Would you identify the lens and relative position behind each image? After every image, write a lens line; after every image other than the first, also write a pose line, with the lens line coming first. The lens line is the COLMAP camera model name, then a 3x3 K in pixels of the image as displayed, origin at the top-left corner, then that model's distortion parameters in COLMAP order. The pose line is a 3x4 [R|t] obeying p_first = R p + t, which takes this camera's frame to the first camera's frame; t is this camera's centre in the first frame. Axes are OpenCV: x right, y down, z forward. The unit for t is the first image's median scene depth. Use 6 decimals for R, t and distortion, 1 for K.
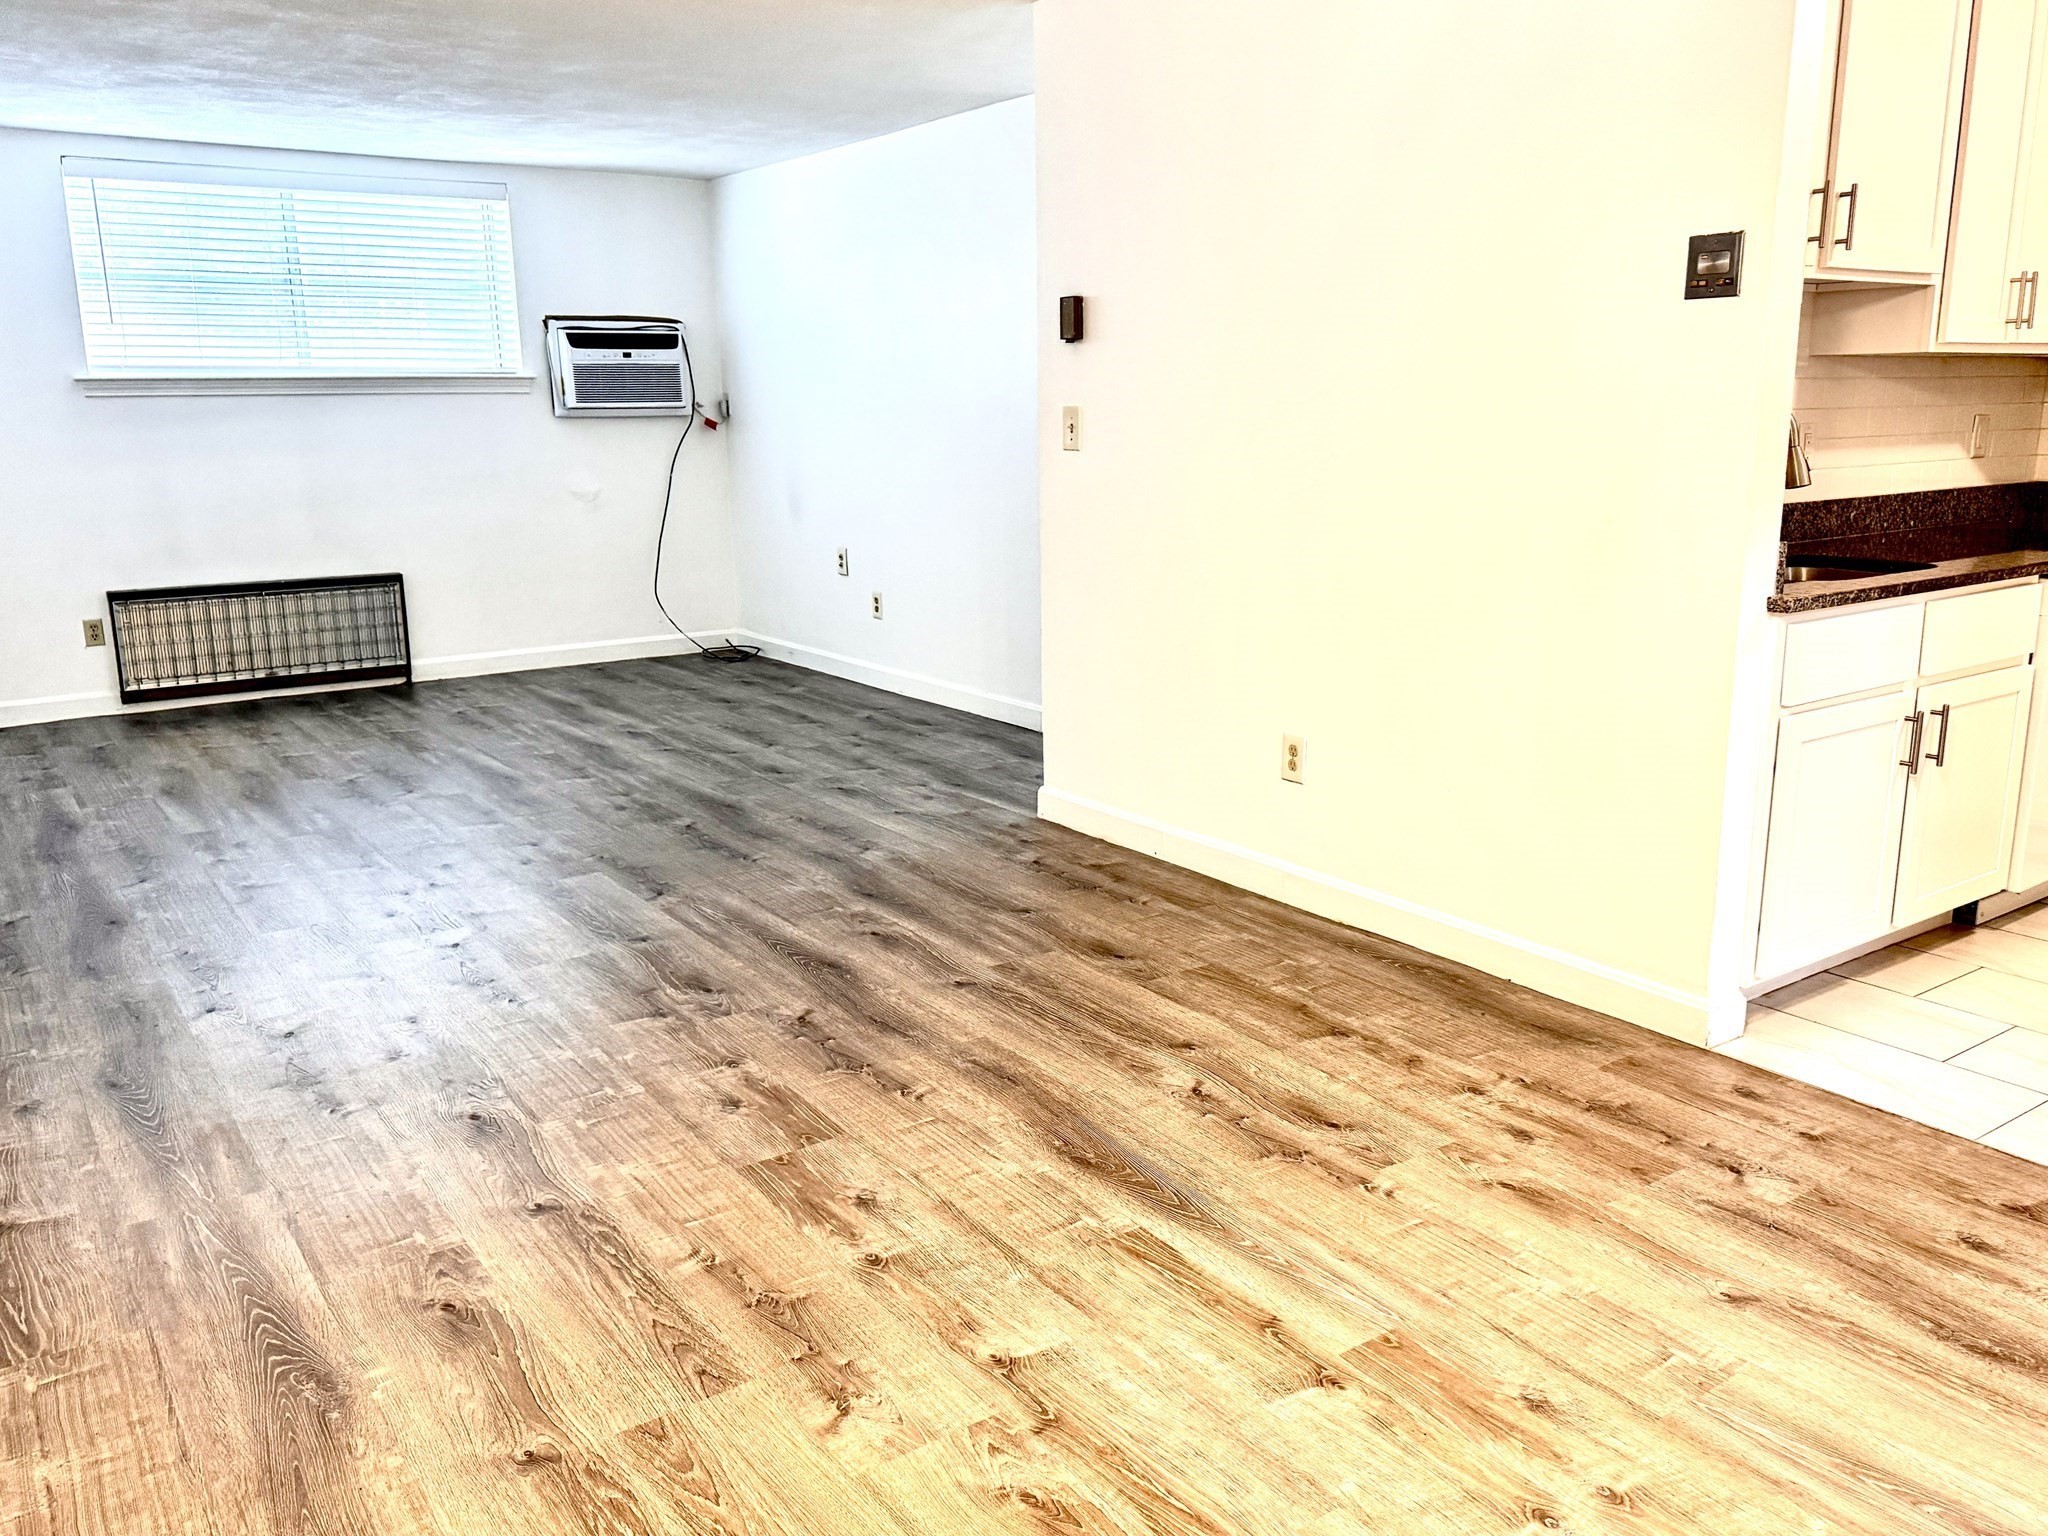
lens RADIAL K [[1564.8, 0, 1024.0], [0, 1564.8, 768.0], [0, 0, 1]] dist [0.001081, 0.000047]
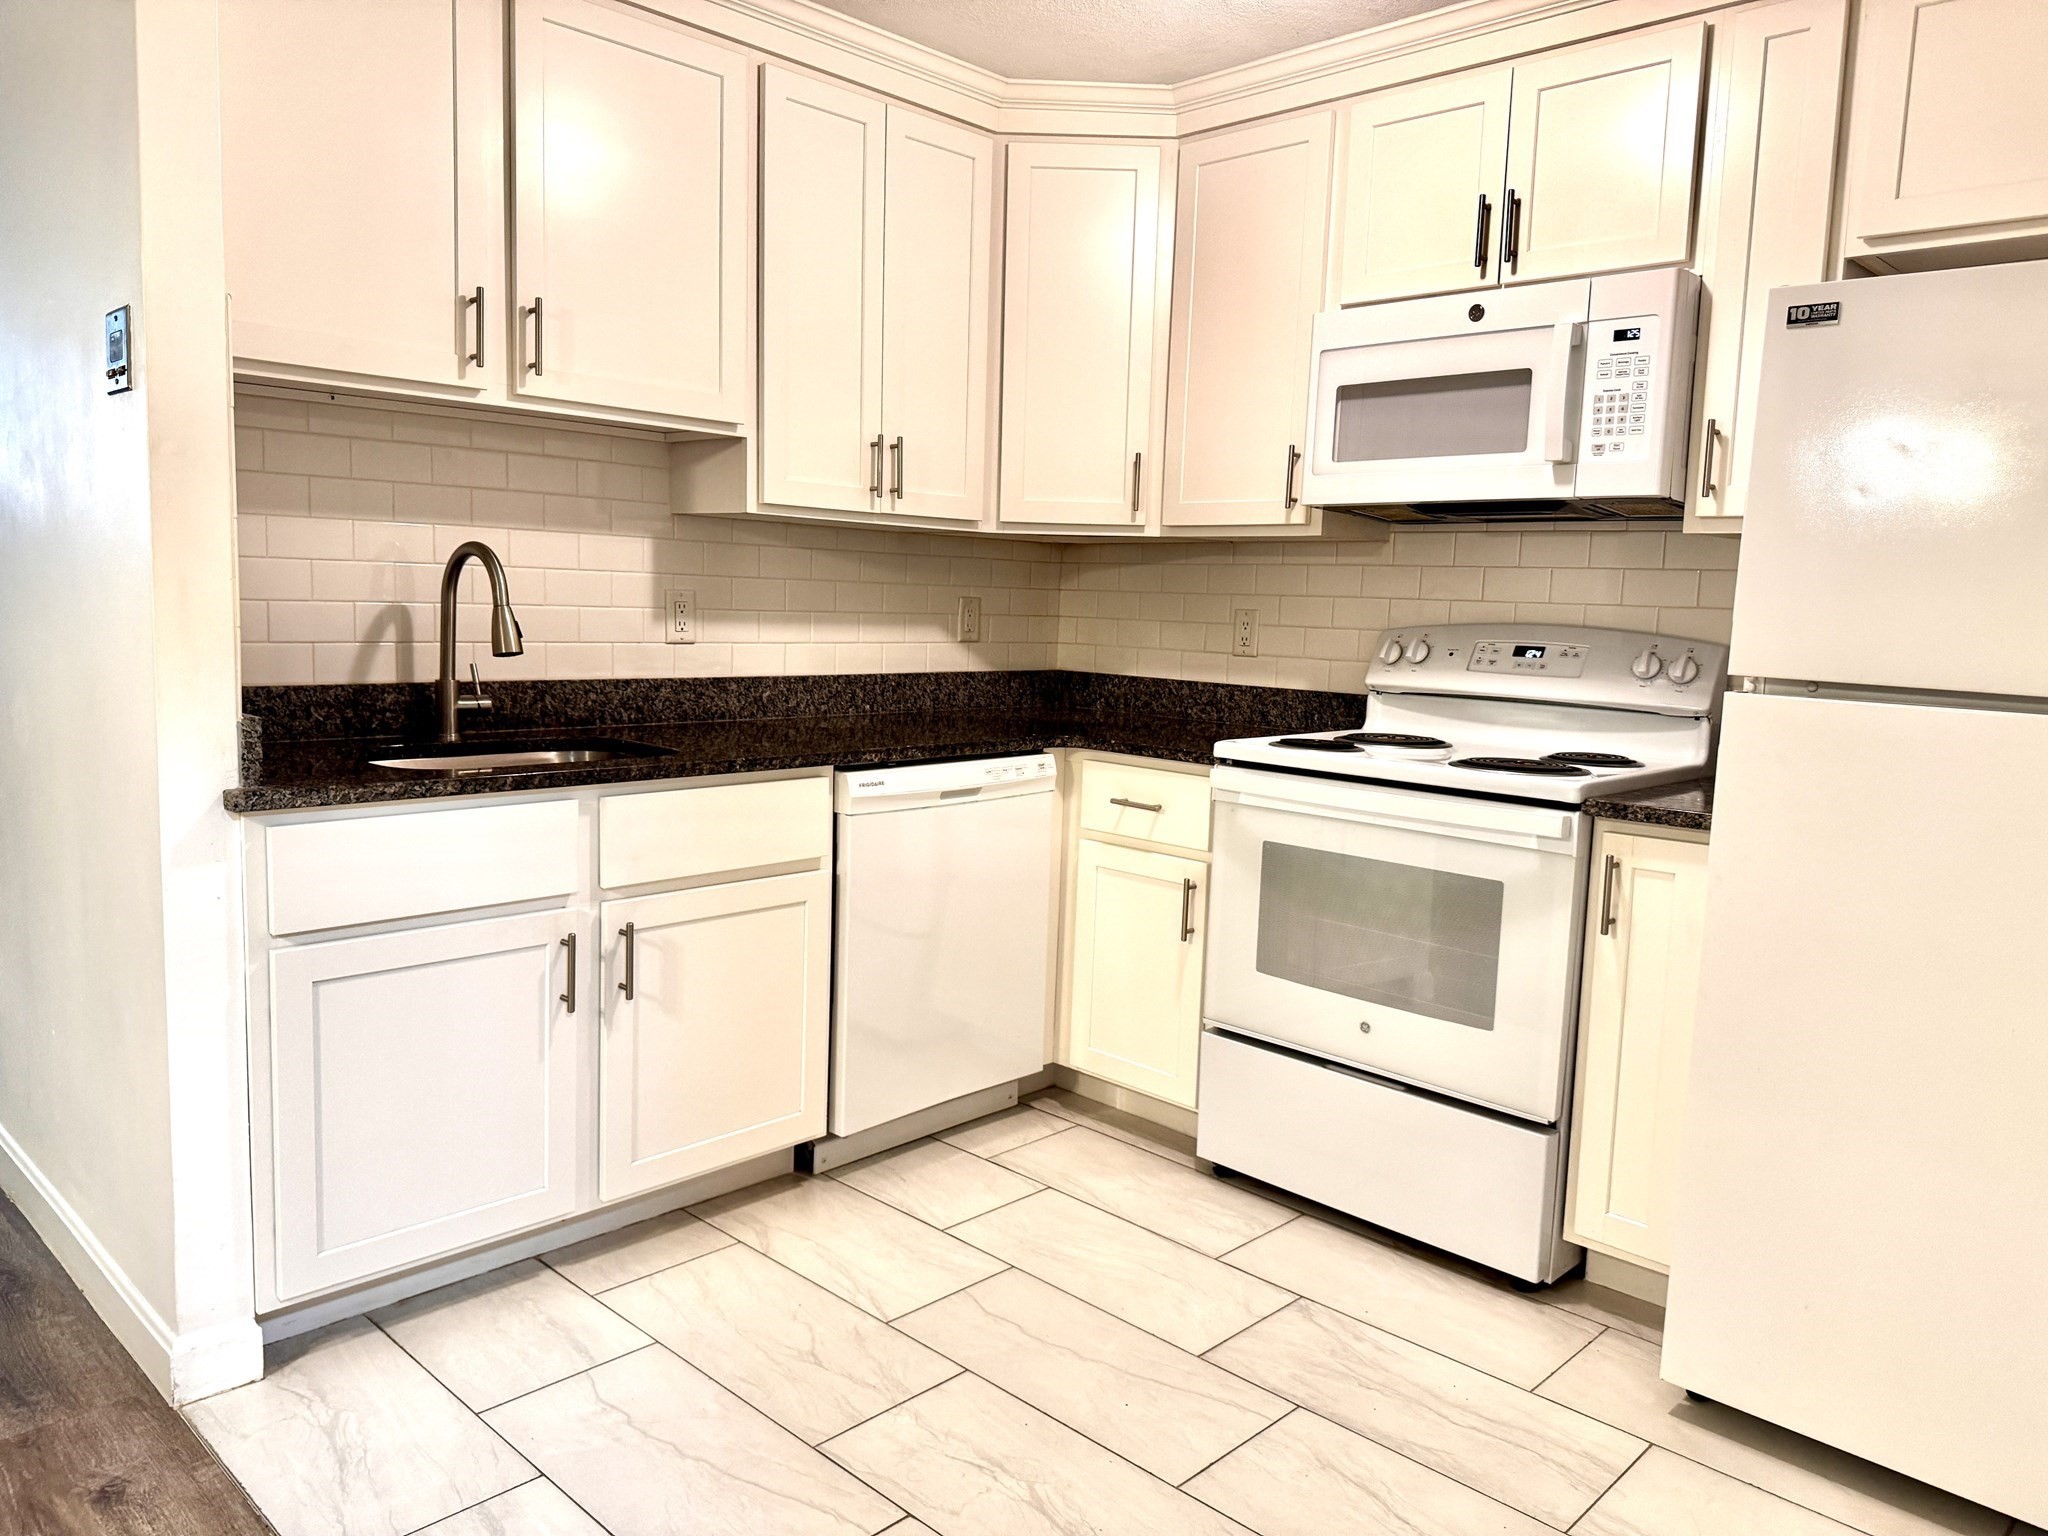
lens RADIAL K [[1486.9, 0, 1201.4], [0, 1486.9, 778.8], [0, 0, 1]] dist [0.006514, -0.003987]
pose [[0.951842, 0.020704, 0.305890, 0.480857], [0.010725, 0.994858, -0.100708, -0.026136], [-0.306402, 0.099139, 0.946726, 0.124819]]
